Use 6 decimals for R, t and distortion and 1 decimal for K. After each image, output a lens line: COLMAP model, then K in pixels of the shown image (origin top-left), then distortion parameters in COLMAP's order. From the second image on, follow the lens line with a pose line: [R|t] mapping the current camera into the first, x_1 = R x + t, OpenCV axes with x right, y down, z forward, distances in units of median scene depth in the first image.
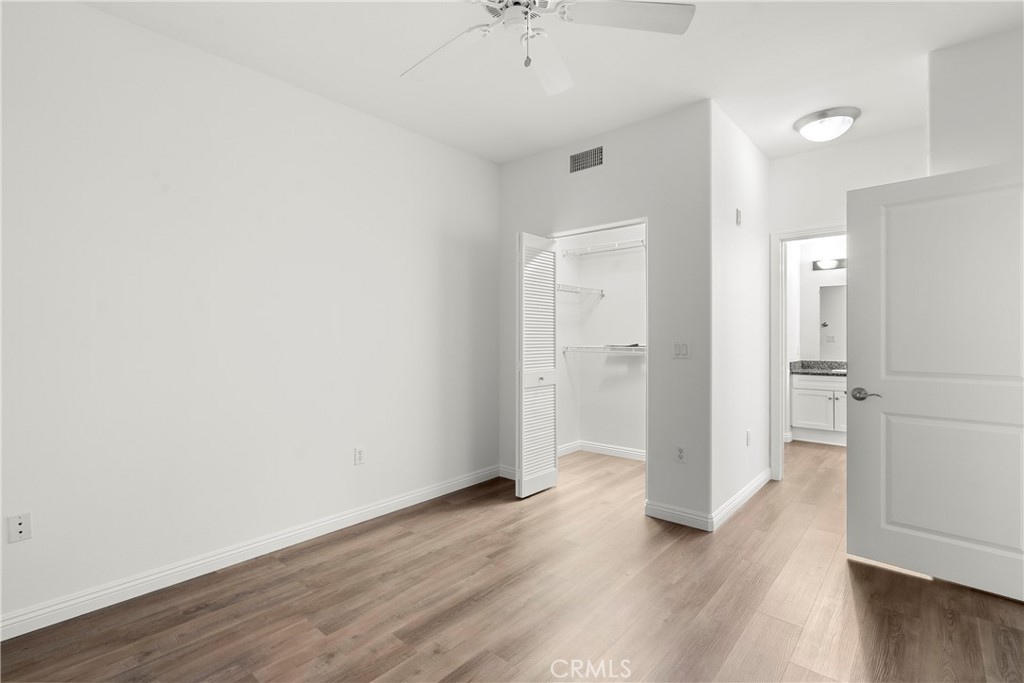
lens RADIAL K [[476.2, 0, 508.5], [0, 476.2, 340.1], [0, 0, 1]] dist [-0.000954, 0.000011]
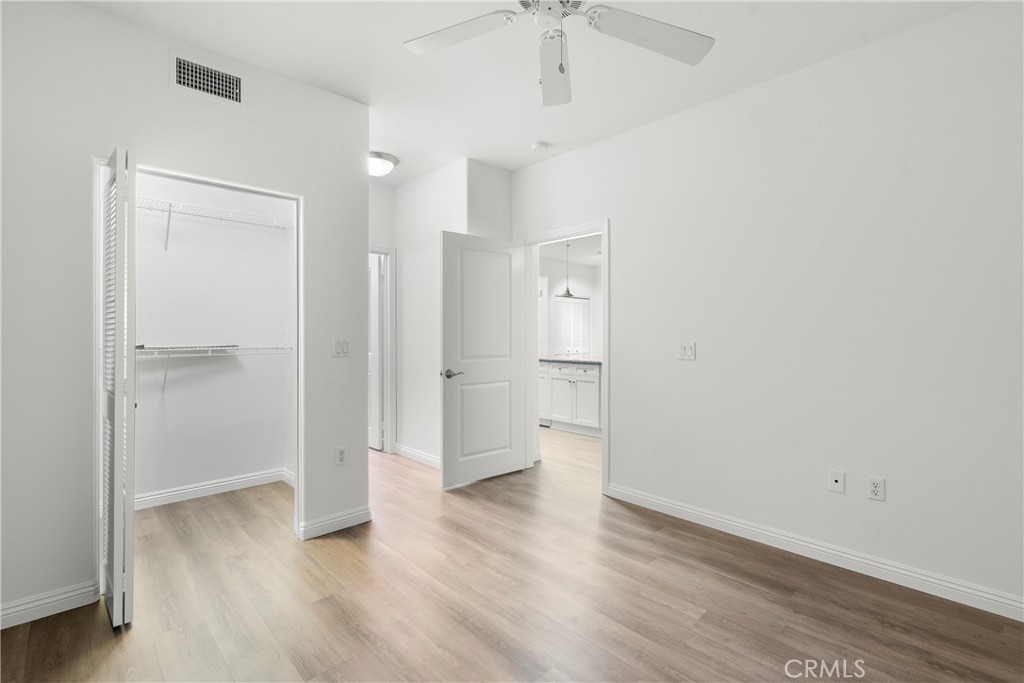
lens RADIAL K [[467.8, 0, 519.0], [0, 467.8, 338.8], [0, 0, 1]] dist [0.002807, 0.000581]
pose [[0.080208, -0.008938, 0.996738, -0.677215], [0.012506, 0.999890, 0.007960, -0.001349], [-0.996700, 0.011827, 0.080311, 0.693149]]
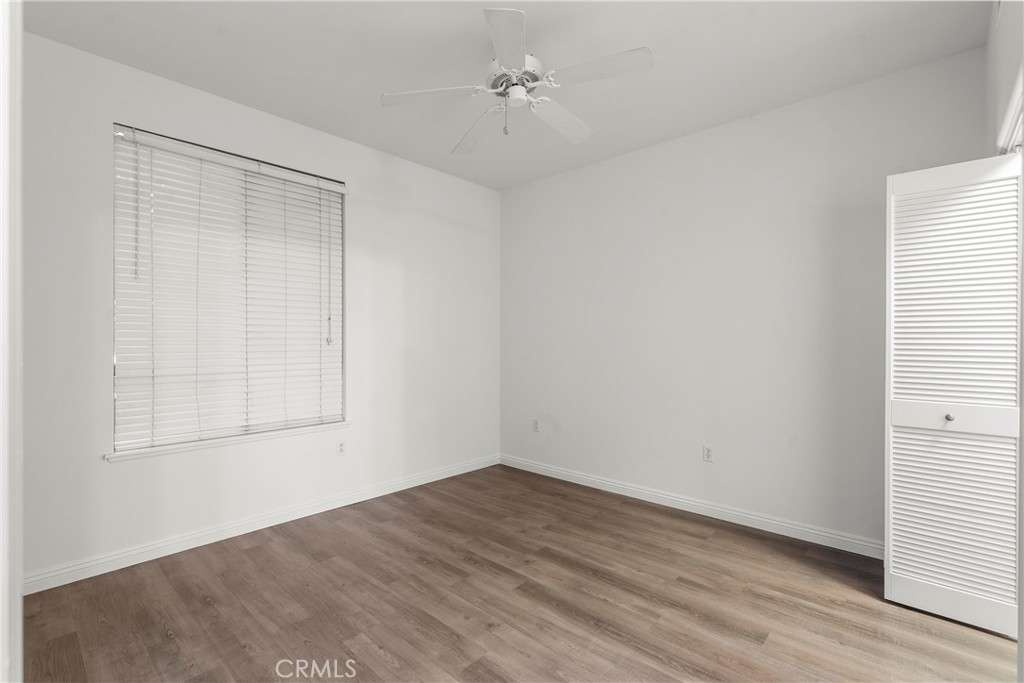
lens RADIAL K [[466.6, 0, 511.7], [0, 466.6, 345.0], [0, 0, 1]] dist [-0.002349, 0.000222]
pose [[-0.024454, 0.009487, -0.999656, 0.911364], [-0.013602, 0.999859, 0.009822, -0.004750], [0.999608, 0.013838, -0.024321, 0.719963]]
